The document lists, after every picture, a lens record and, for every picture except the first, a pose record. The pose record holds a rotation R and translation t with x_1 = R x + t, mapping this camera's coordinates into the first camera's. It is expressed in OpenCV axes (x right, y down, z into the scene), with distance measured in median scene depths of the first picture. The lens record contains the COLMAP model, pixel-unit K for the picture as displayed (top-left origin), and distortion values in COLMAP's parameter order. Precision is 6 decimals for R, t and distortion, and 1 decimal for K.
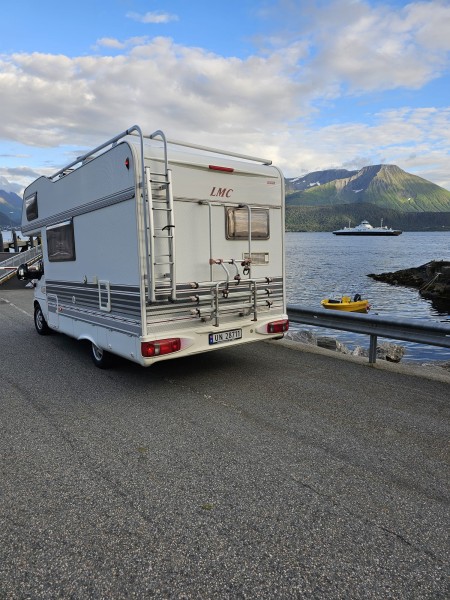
lens RADIAL K [[397.2, 0, 219.6], [0, 397.2, 300.8], [0, 0, 1]] dist [0.067442, -0.060081]
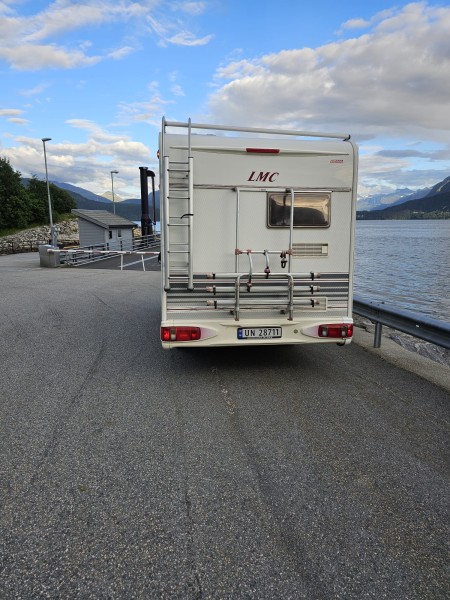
lens RADIAL K [[397.2, 0, 219.6], [0, 397.2, 300.8], [0, 0, 1]] dist [0.067442, -0.060081]
pose [[0.868918, 0.095018, -0.485749, 0.400143], [-0.081486, 0.995471, 0.048961, -0.024606], [0.488202, -0.002961, 0.872726, 0.148456]]
